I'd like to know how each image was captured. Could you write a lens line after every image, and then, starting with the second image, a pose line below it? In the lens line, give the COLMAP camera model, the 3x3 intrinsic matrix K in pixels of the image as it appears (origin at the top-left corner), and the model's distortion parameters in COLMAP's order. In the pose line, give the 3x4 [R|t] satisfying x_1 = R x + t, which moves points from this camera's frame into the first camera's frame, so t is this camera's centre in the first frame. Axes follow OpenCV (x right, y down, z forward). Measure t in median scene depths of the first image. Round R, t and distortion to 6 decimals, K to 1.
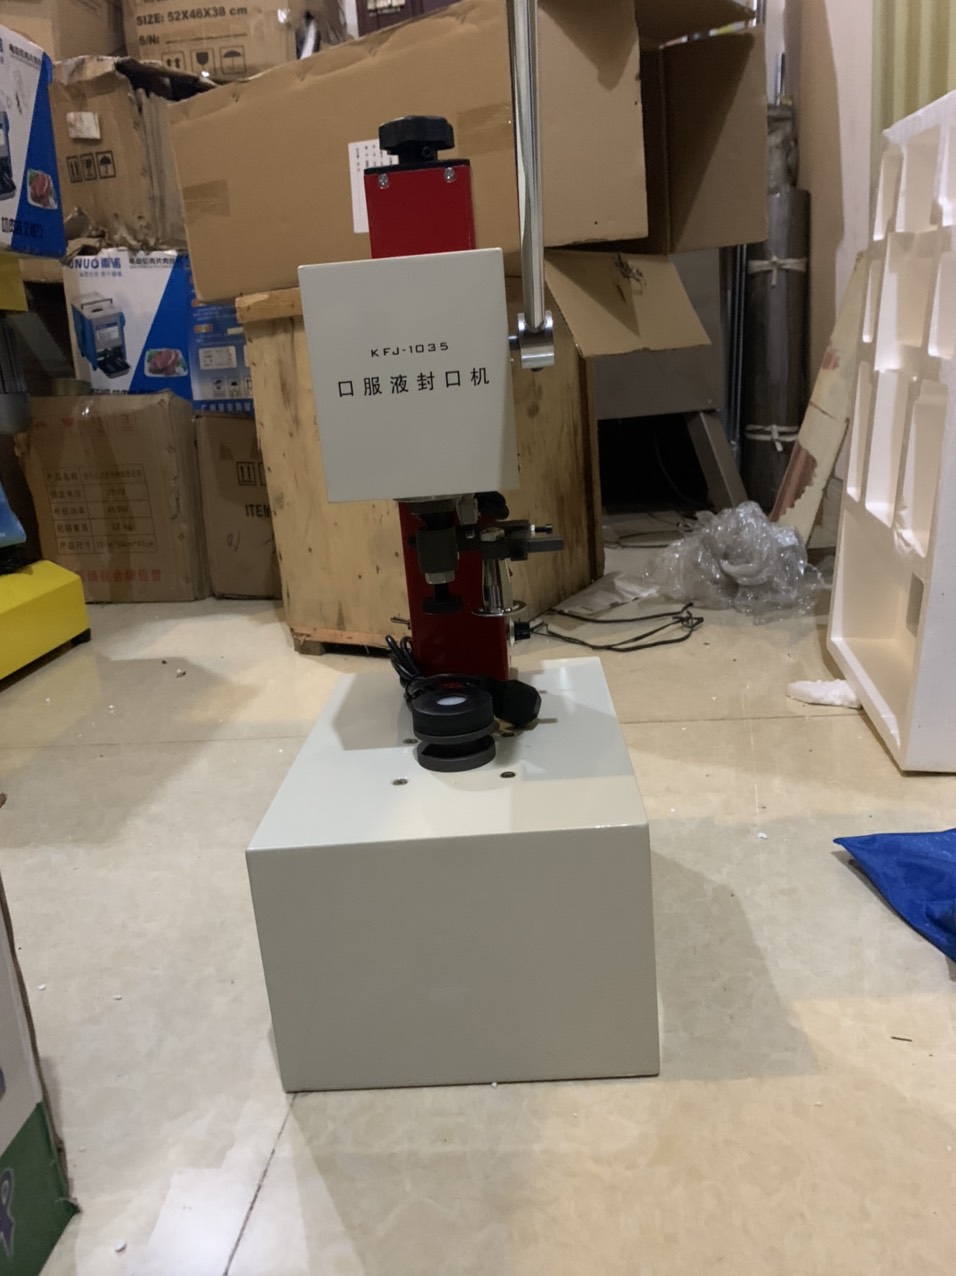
lens RADIAL K [[955.6, 0, 478.0], [0, 955.6, 638.0], [0, 0, 1]] dist [-0.000302, -0.000032]
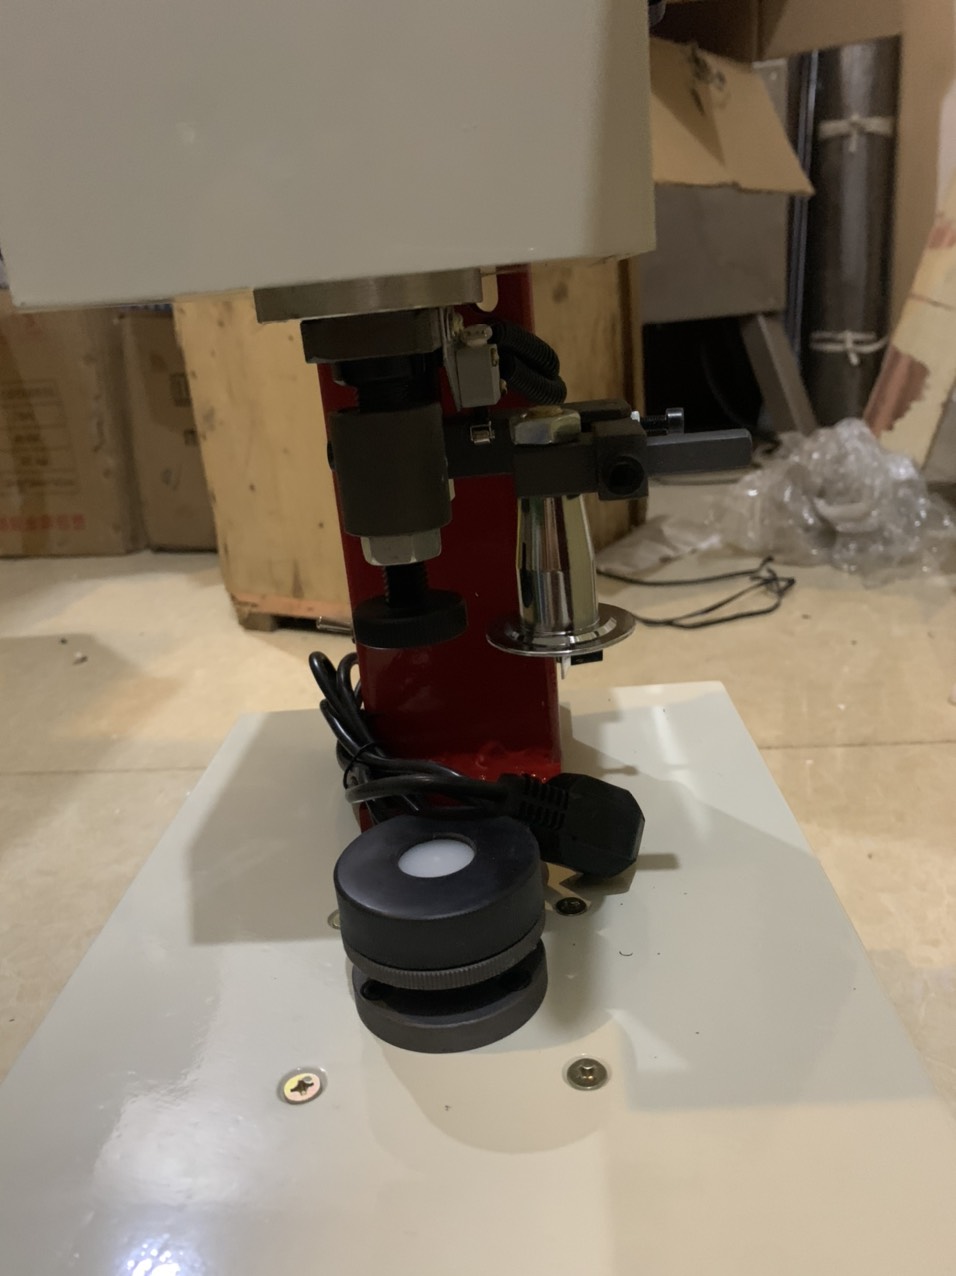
lens RADIAL K [[964.9, 0, 478.0], [0, 964.9, 638.0], [0, 0, 1]] dist [-0.004007, -0.003089]
pose [[0.999984, -0.004700, -0.003209, -0.003801], [0.004882, 0.998230, 0.059271, -0.020377], [0.002925, -0.059286, 0.998237, 0.255774]]
